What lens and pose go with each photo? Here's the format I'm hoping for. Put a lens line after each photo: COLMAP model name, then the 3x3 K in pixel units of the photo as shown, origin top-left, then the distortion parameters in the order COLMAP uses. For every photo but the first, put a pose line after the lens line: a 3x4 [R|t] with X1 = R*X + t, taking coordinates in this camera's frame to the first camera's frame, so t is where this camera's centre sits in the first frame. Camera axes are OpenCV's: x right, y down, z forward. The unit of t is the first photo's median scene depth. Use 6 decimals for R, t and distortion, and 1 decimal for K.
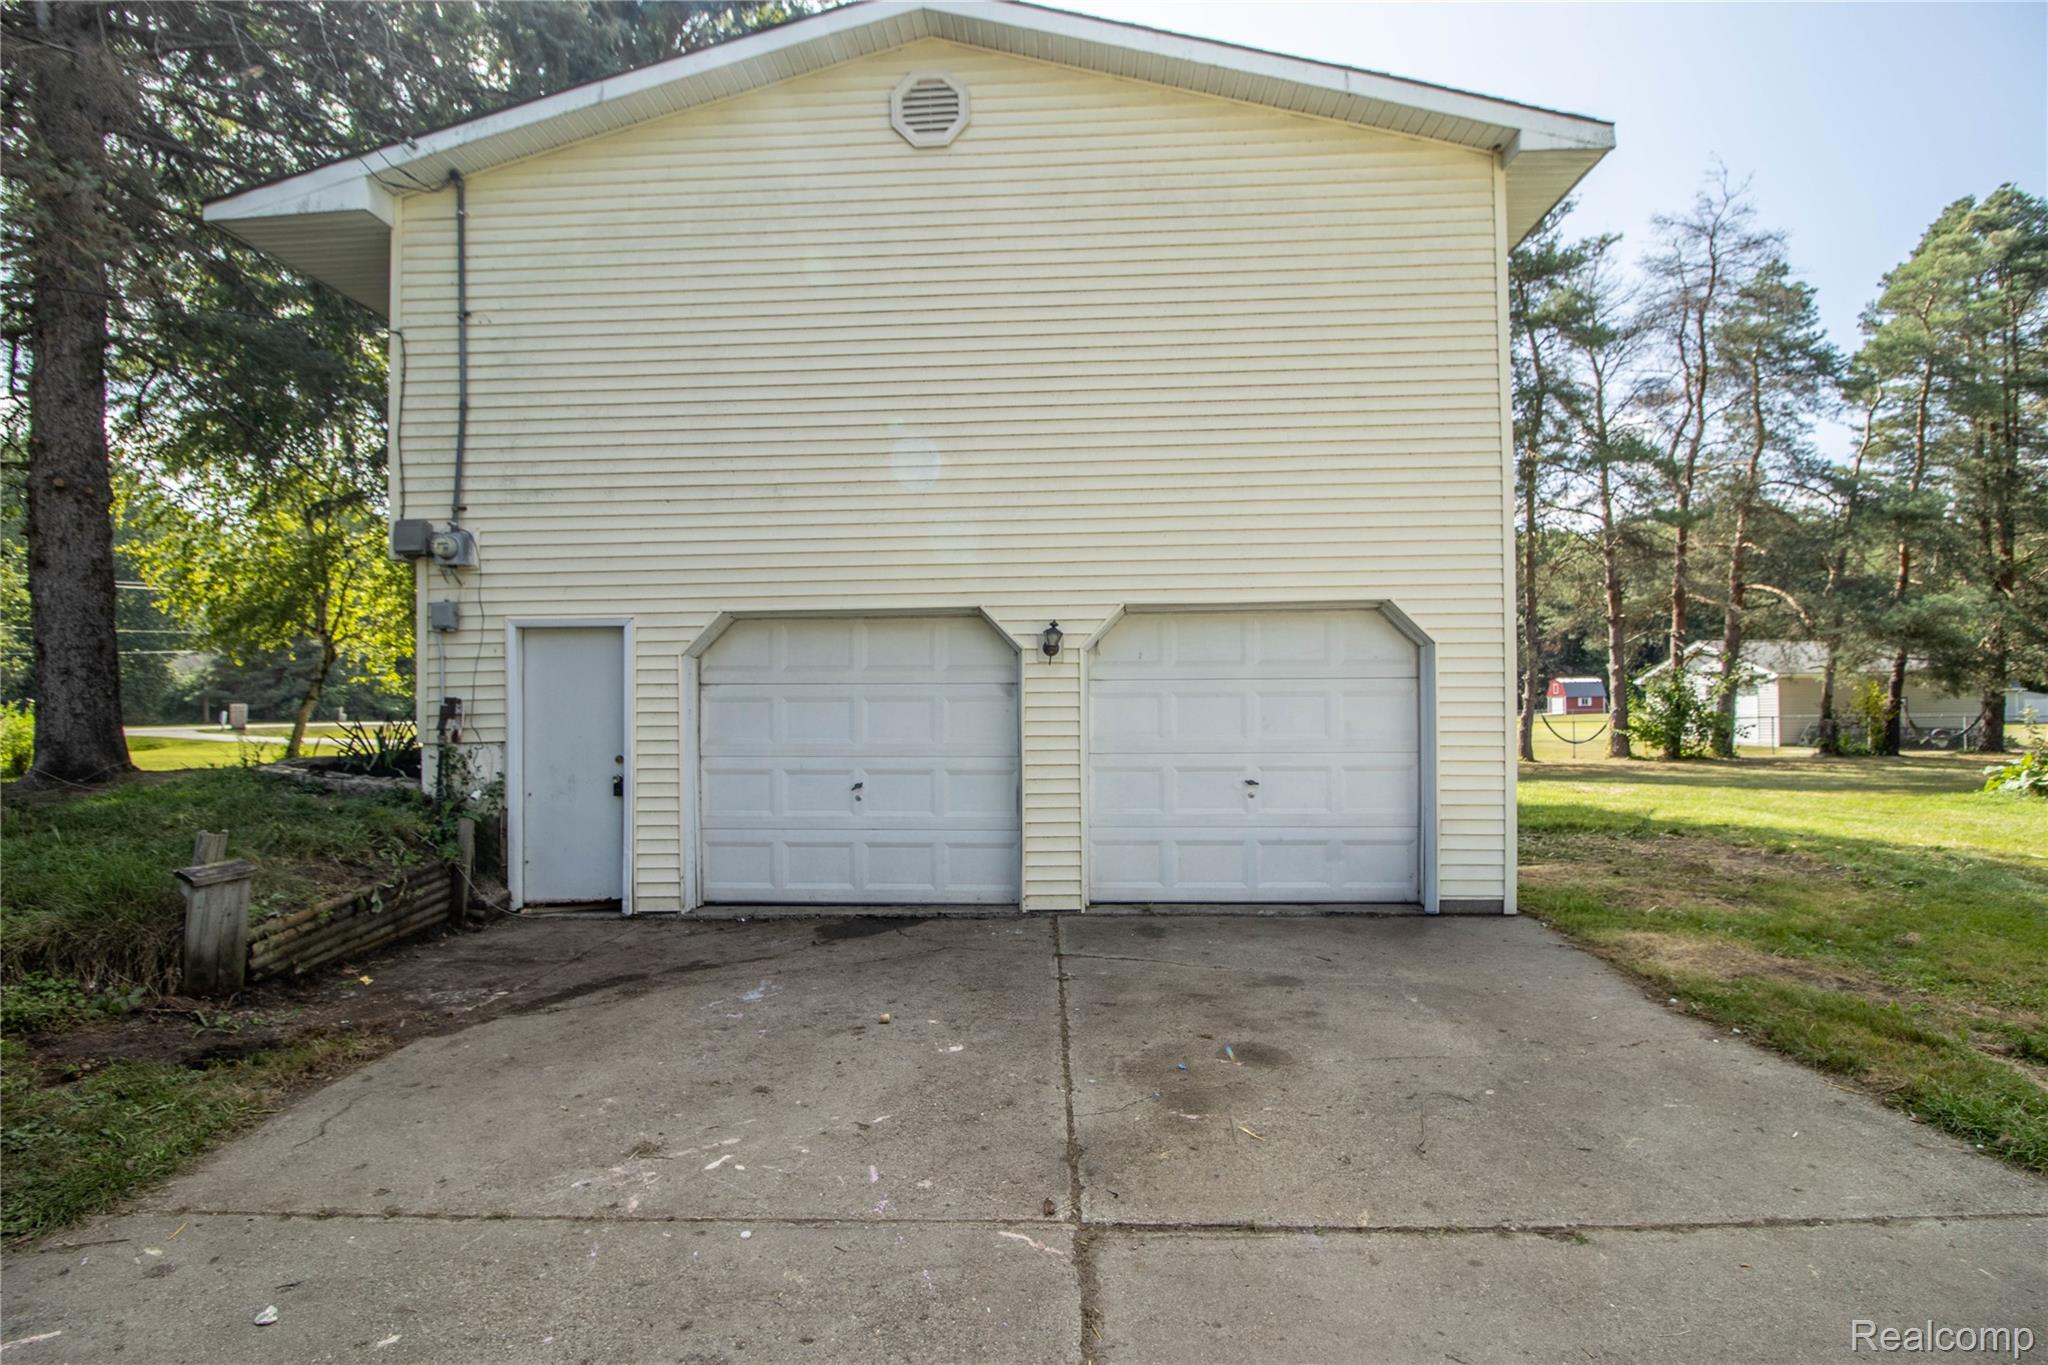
lens RADIAL K [[991.2, 0, 1024.8], [0, 991.2, 690.1], [0, 0, 1]] dist [-0.010941, -0.010458]
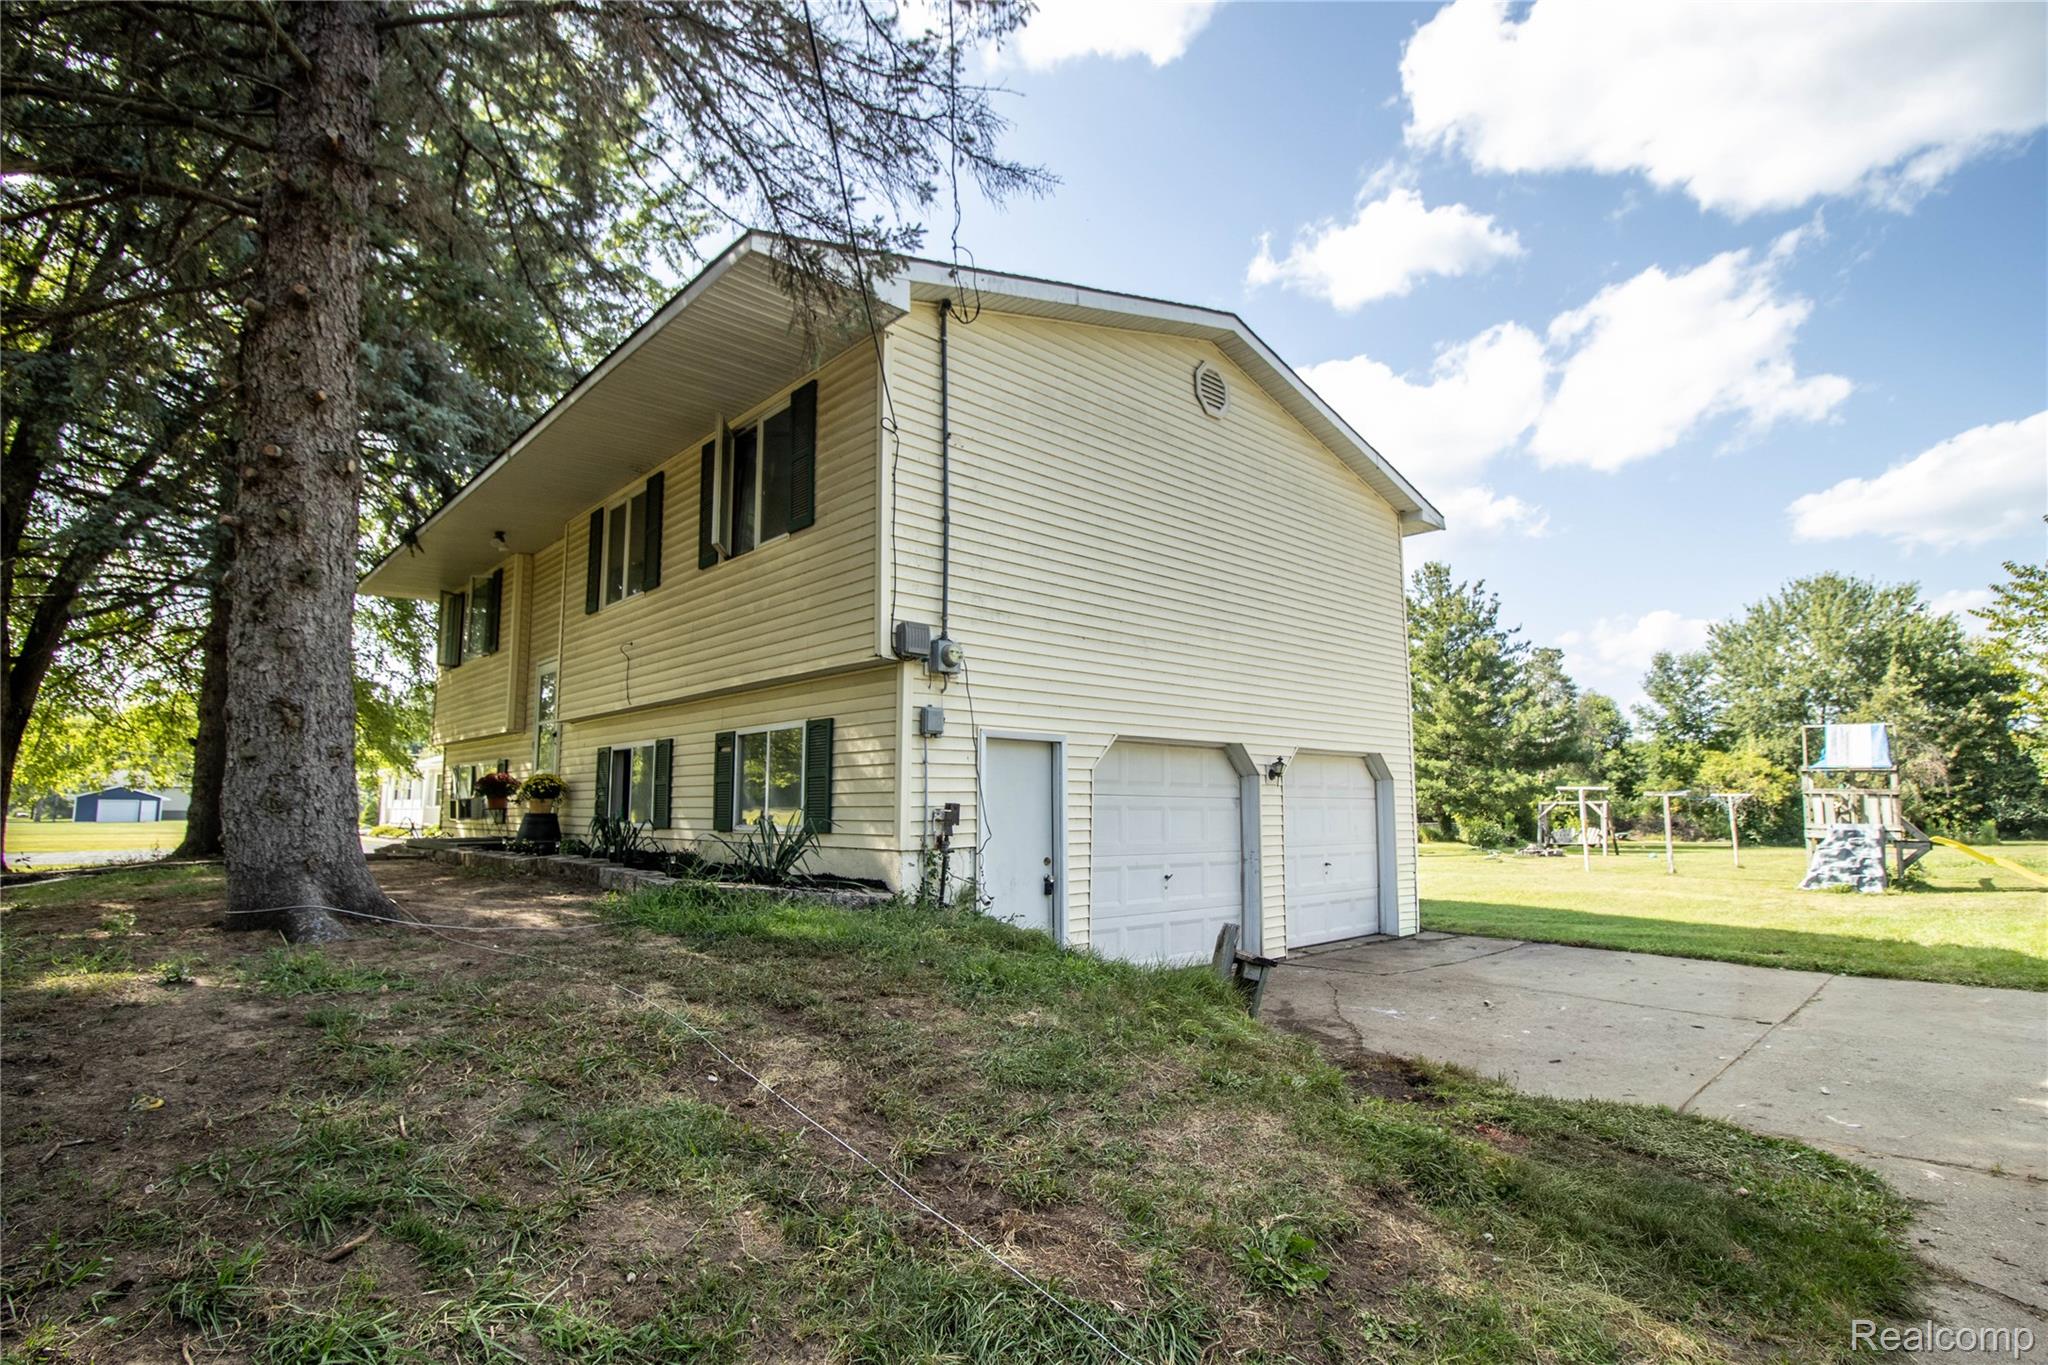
lens RADIAL K [[991.2, 0, 1025.4], [0, 991.2, 687.4], [0, 0, 1]] dist [-0.010941, -0.010458]
pose [[0.693734, 0.096160, 0.713783, -1.238091], [-0.009224, 0.992152, -0.124696, 0.015549], [-0.720172, 0.079922, 0.689177, 0.237094]]
